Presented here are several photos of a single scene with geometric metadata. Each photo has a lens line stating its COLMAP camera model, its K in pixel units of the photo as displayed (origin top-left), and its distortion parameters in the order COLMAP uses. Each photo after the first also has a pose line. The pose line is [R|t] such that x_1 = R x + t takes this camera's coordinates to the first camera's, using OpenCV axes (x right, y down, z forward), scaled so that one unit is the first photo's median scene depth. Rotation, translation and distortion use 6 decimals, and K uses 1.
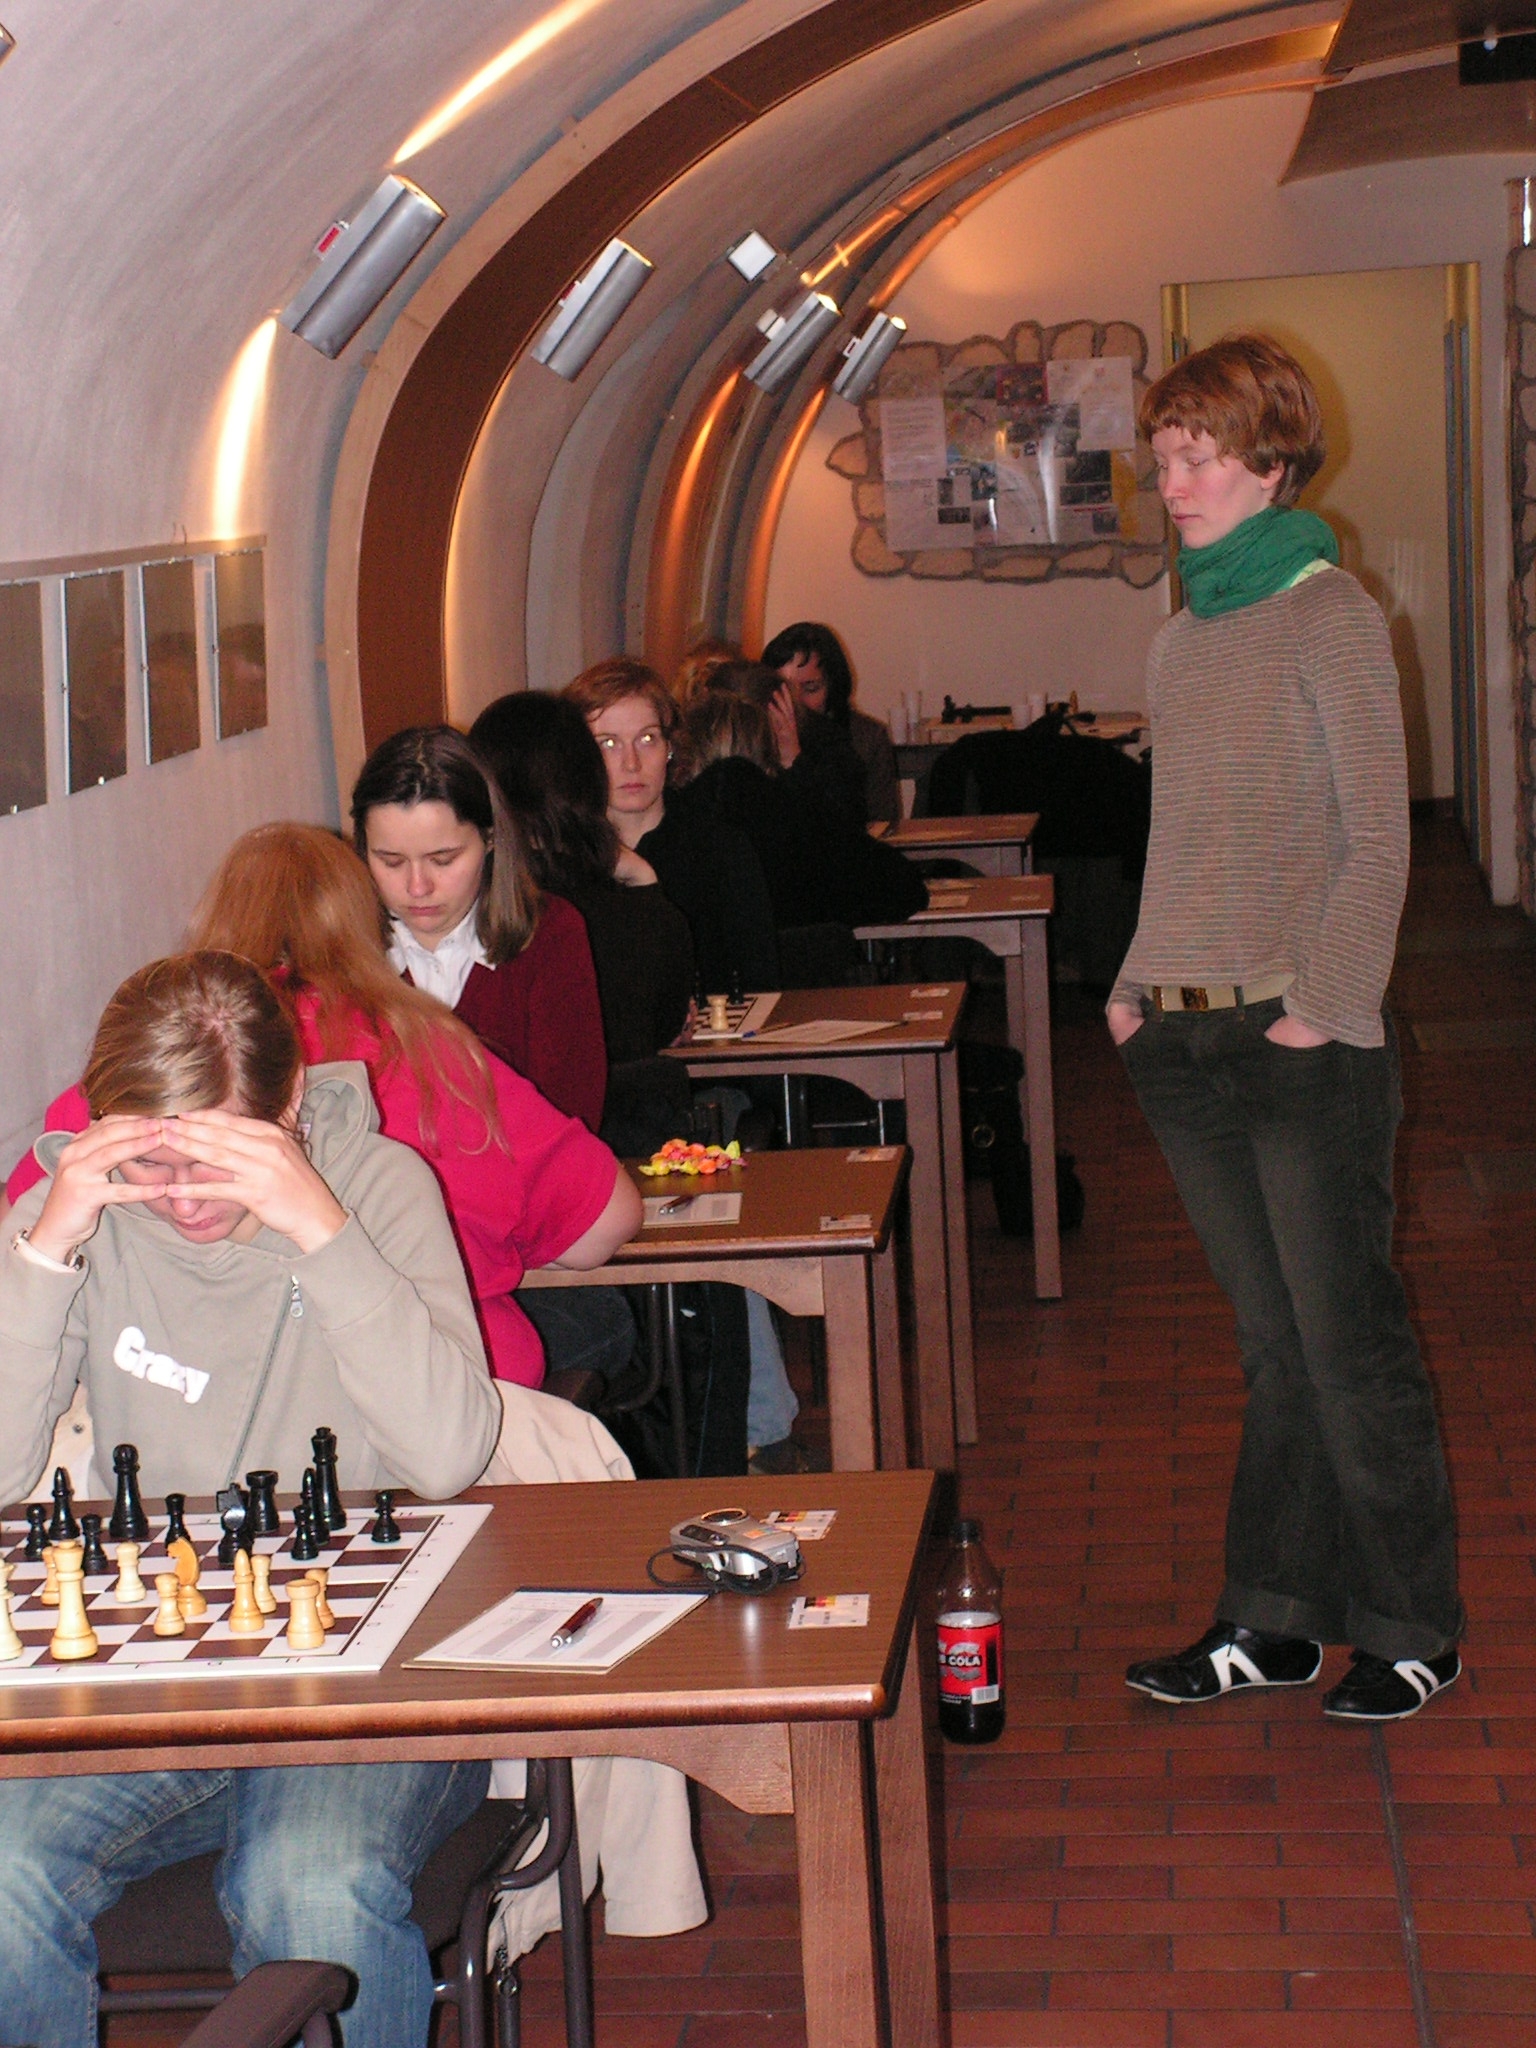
lens RADIAL K [[4636.8, 0, 768.0], [0, 4636.8, 1024.0], [0, 0, 1]] dist [0.284869, 0.168363]
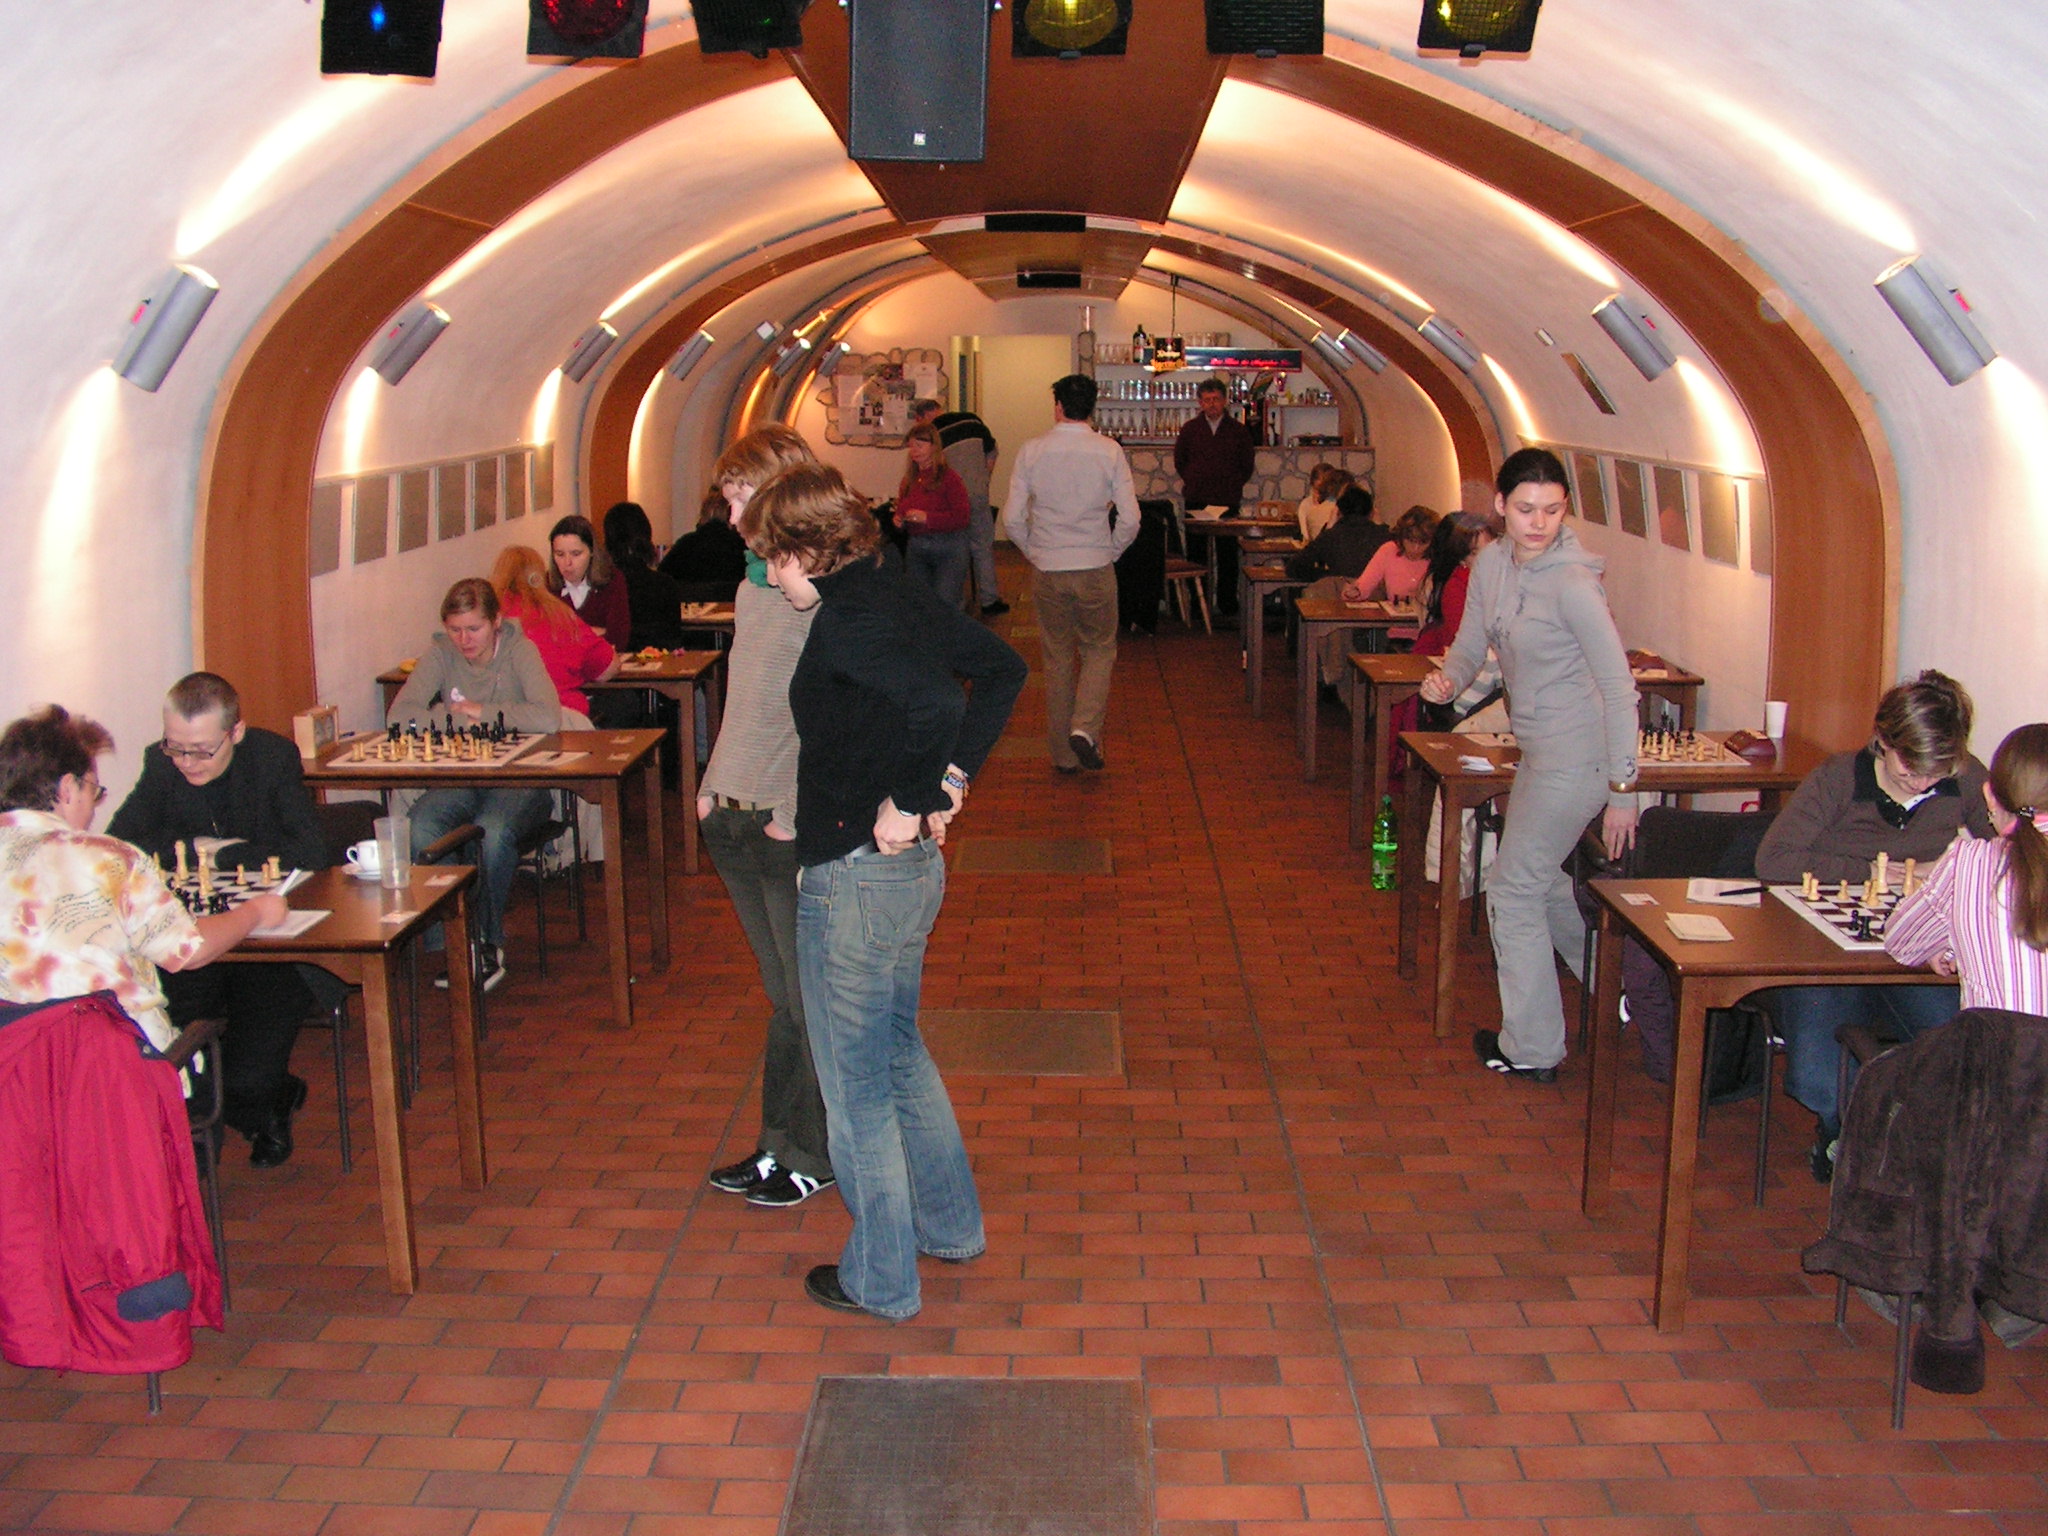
lens RADIAL K [[2136.0, 0, 1024.0], [0, 2136.0, 768.0], [0, 0, 1]] dist [-0.152105, 0.002756]
pose [[0.996760, 0.034626, 0.072595, 0.144240], [-0.039354, 0.997125, 0.064746, 0.002936], [-0.070144, -0.067393, 0.995258, -0.524190]]
